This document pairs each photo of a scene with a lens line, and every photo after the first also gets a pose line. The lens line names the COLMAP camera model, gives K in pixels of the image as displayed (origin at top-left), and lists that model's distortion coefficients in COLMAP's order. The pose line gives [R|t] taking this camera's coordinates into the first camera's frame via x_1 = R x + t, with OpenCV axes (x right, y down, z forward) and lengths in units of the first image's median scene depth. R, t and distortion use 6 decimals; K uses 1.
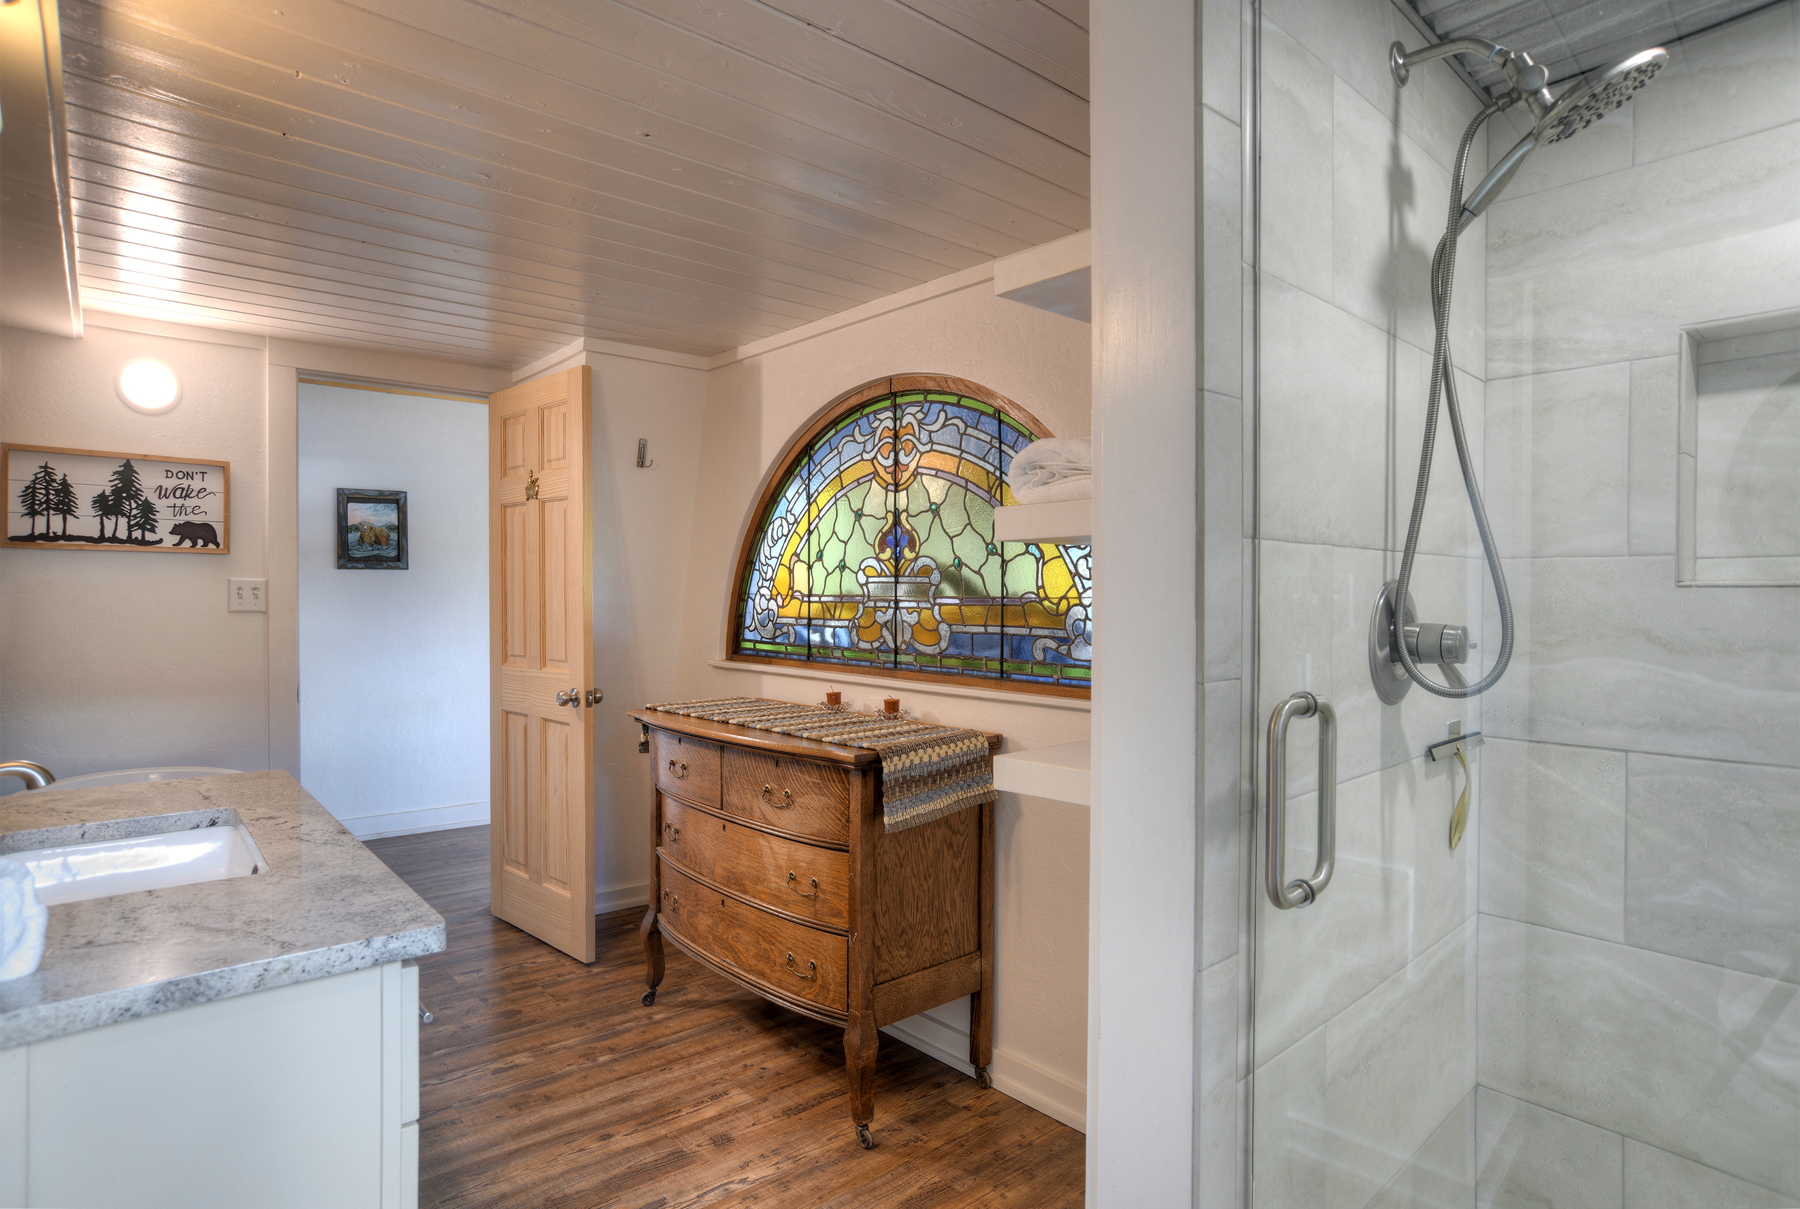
lens RADIAL K [[923.4, 0, 893.2], [0, 923.4, 602.0], [0, 0, 1]] dist [-0.000118, -0.000019]
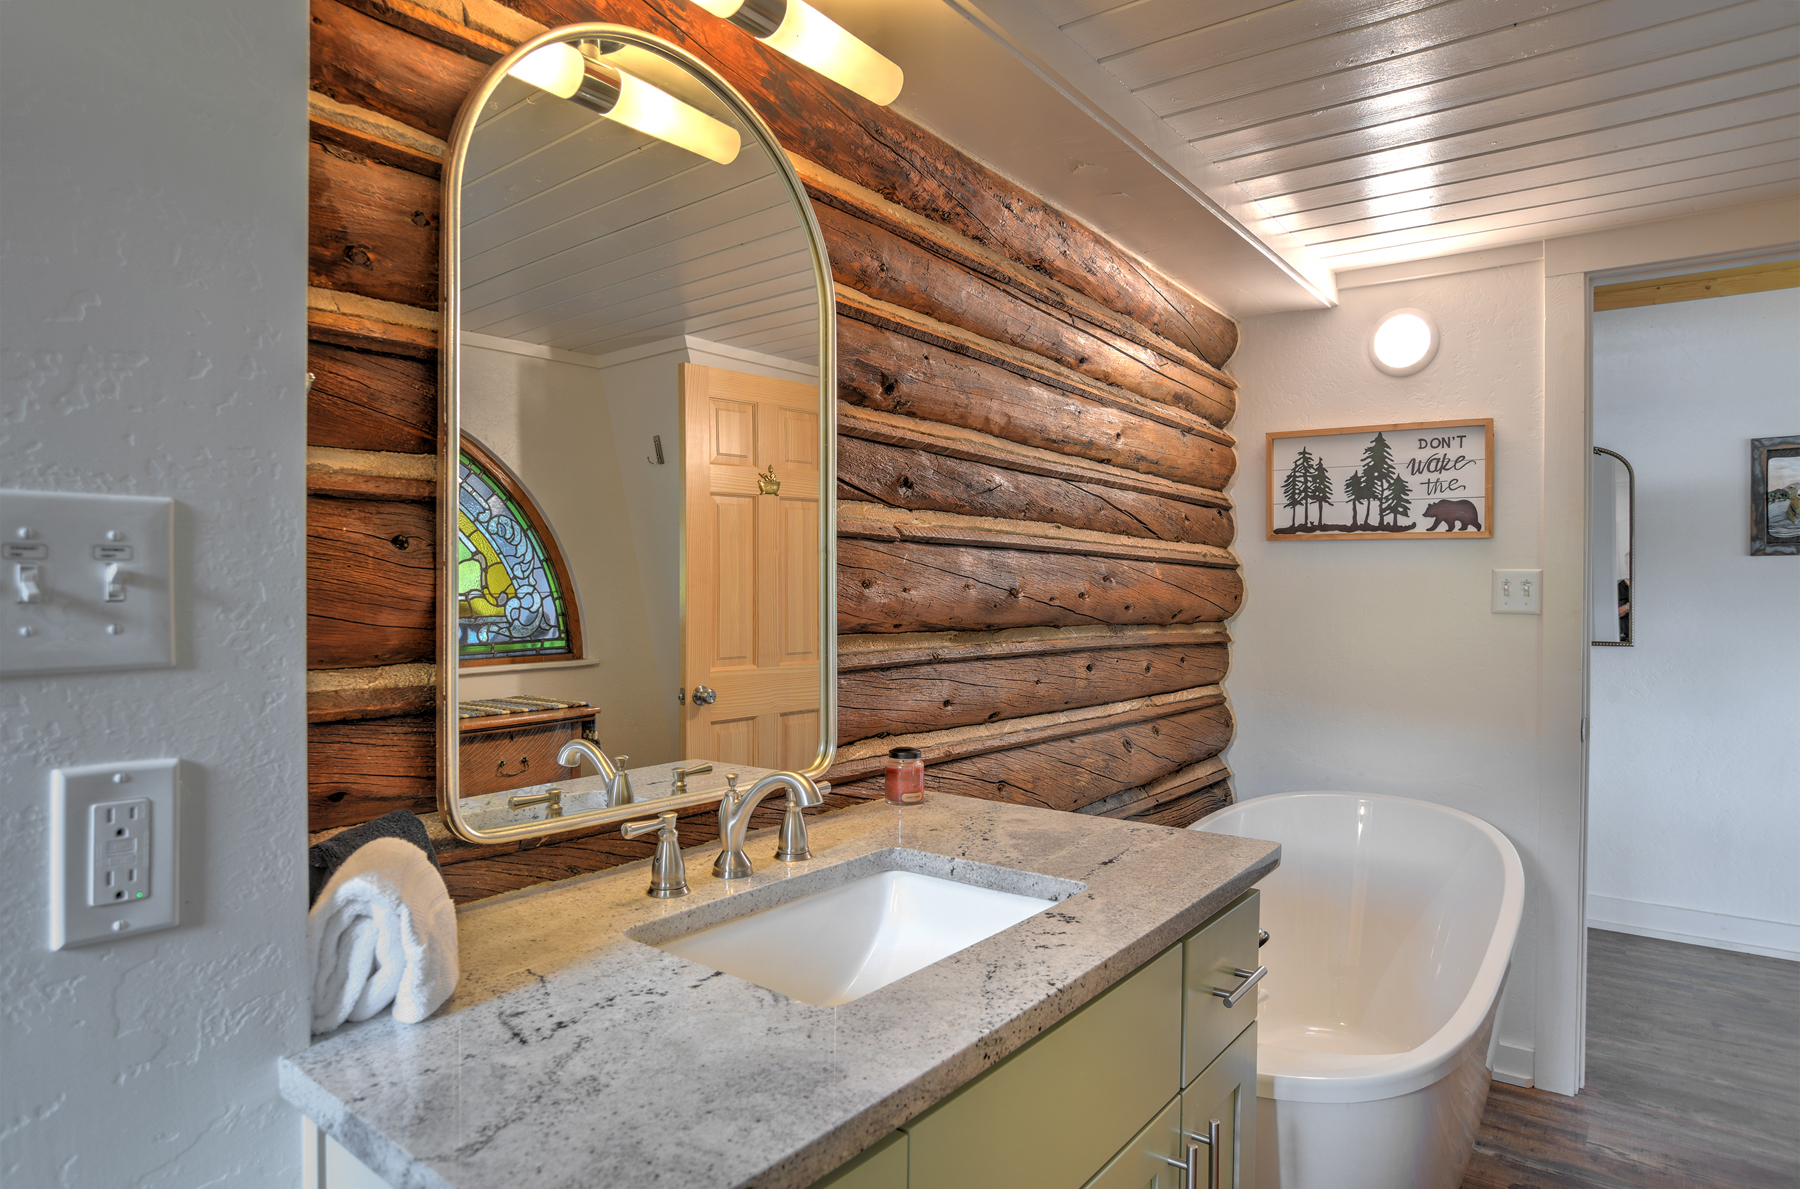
lens RADIAL K [[1022.2, 0, 895.0], [0, 1022.2, 594.1], [0, 0, 1]] dist [-0.049746, 0.000295]
pose [[0.175723, 0.006883, -0.984416, 0.016447], [-0.014075, 0.999891, 0.004479, -0.002229], [0.984339, 0.013069, 0.175801, 0.389826]]
